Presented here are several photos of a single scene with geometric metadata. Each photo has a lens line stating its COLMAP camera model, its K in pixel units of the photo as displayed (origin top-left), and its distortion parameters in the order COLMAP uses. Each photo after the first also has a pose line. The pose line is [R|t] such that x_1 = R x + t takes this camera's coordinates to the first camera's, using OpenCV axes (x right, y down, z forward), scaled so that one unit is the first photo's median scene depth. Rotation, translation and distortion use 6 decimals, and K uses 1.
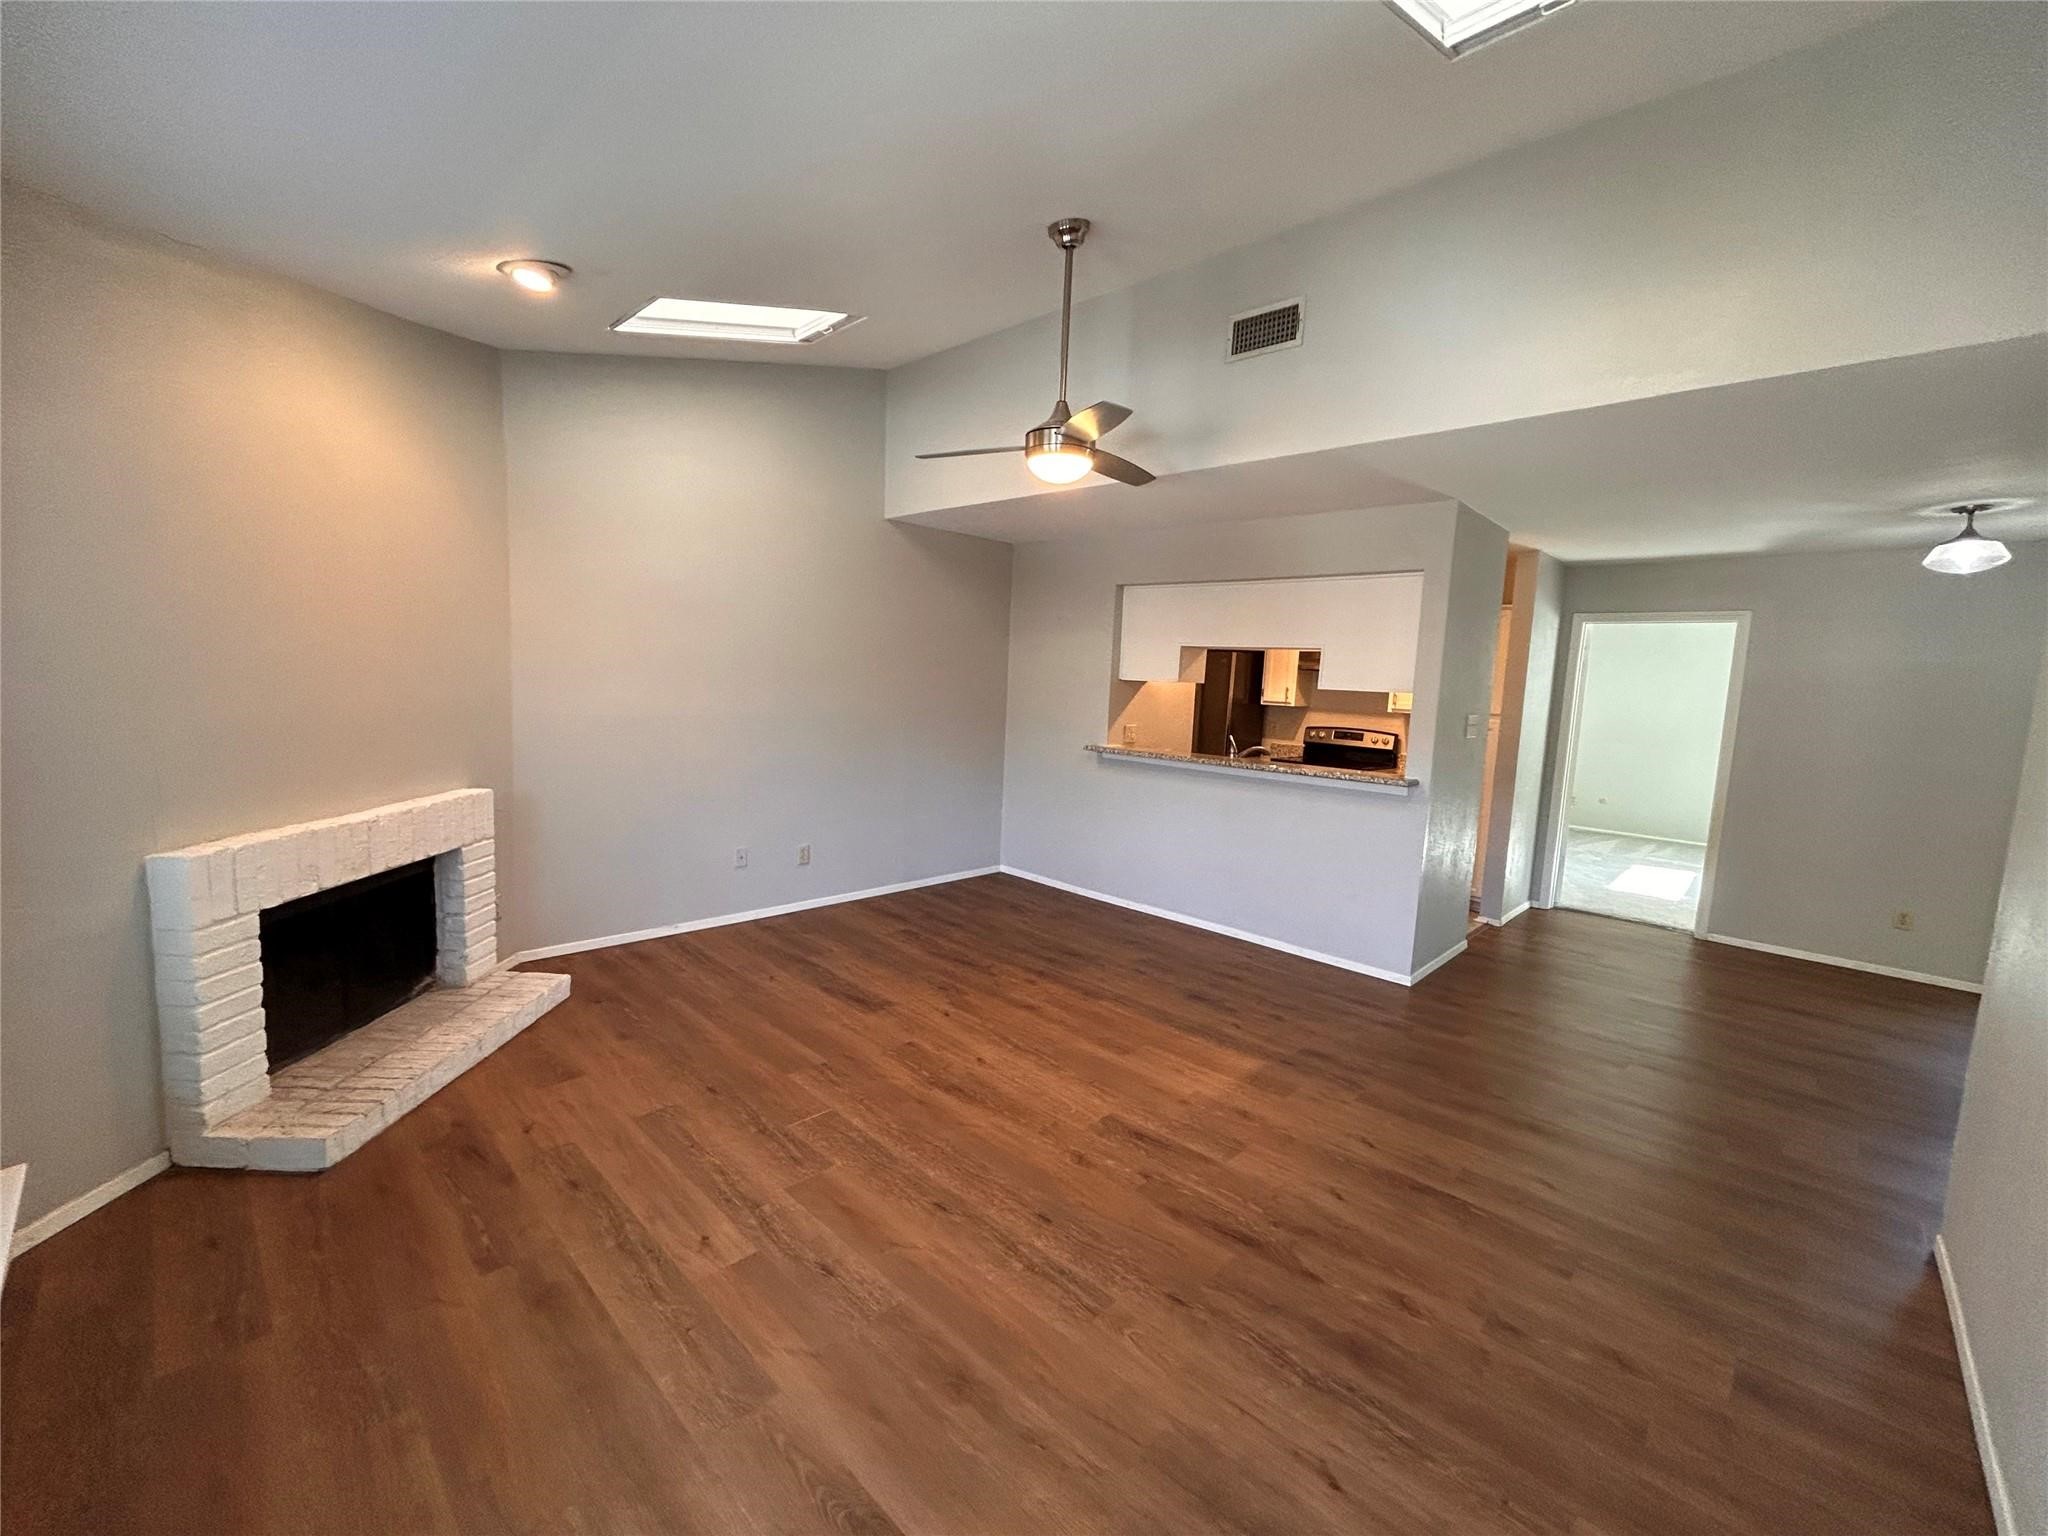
lens RADIAL K [[828.6, 0, 1017.6], [0, 828.6, 768.9], [0, 0, 1]] dist [0.000419, 0.000010]
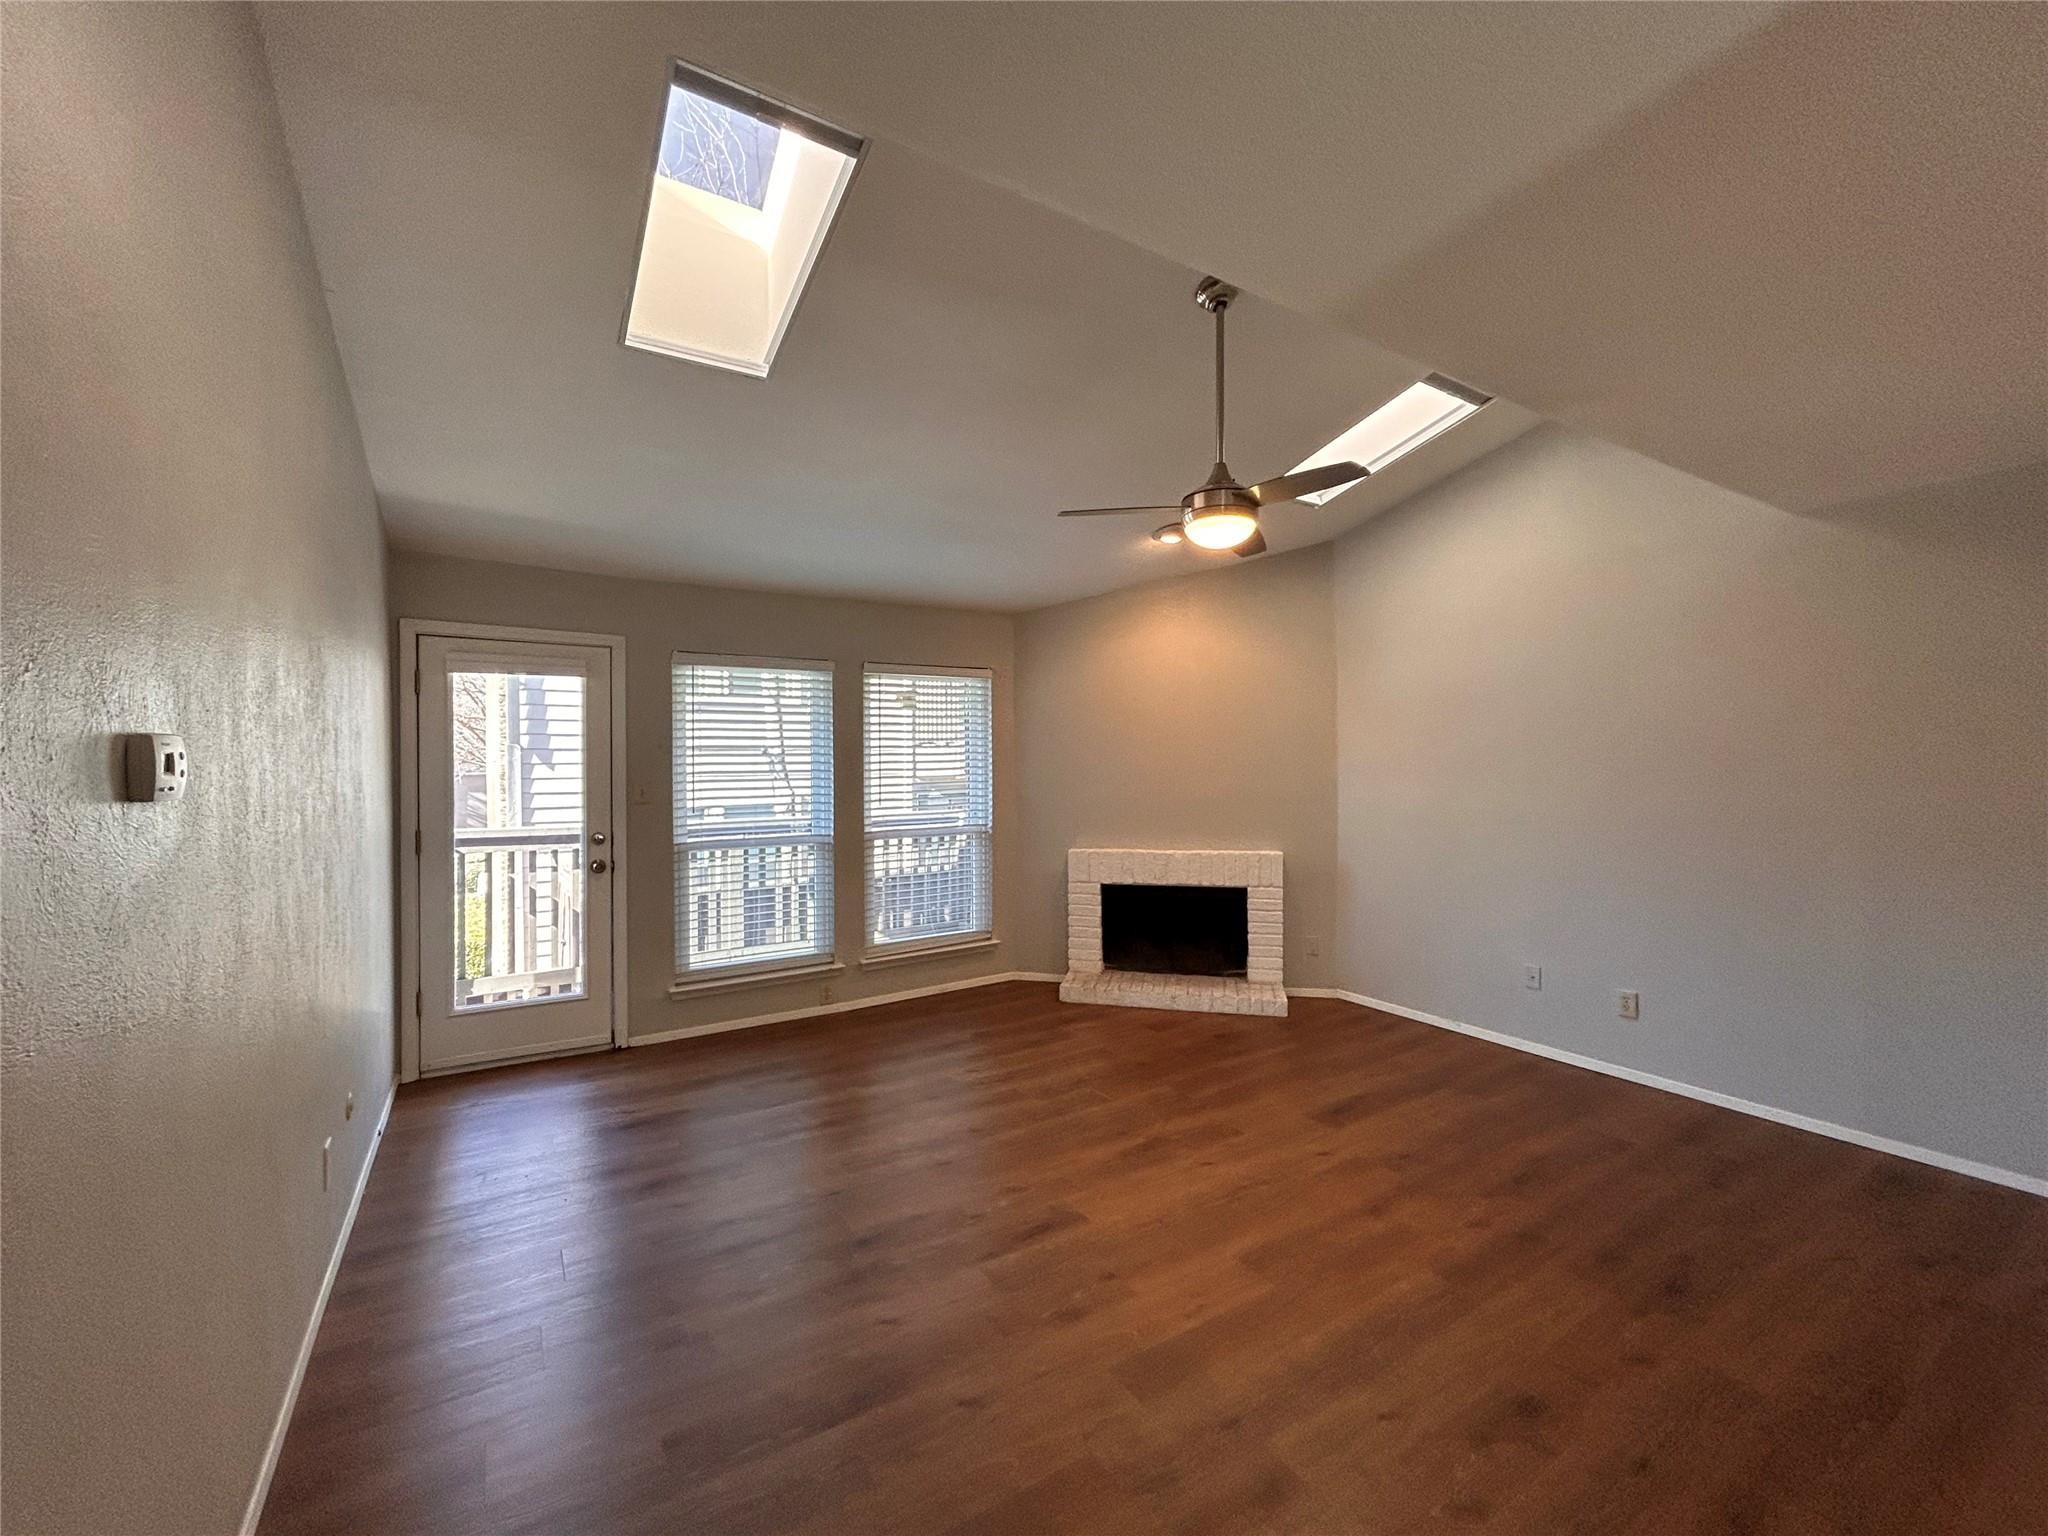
lens RADIAL K [[828.6, 0, 1017.6], [0, 828.6, 768.9], [0, 0, 1]] dist [0.000419, 0.000010]
pose [[-0.241669, -0.034828, -0.969734, 0.724417], [-0.111406, 0.993743, -0.007926, -0.048121], [0.963942, 0.106118, -0.244037, 0.756656]]
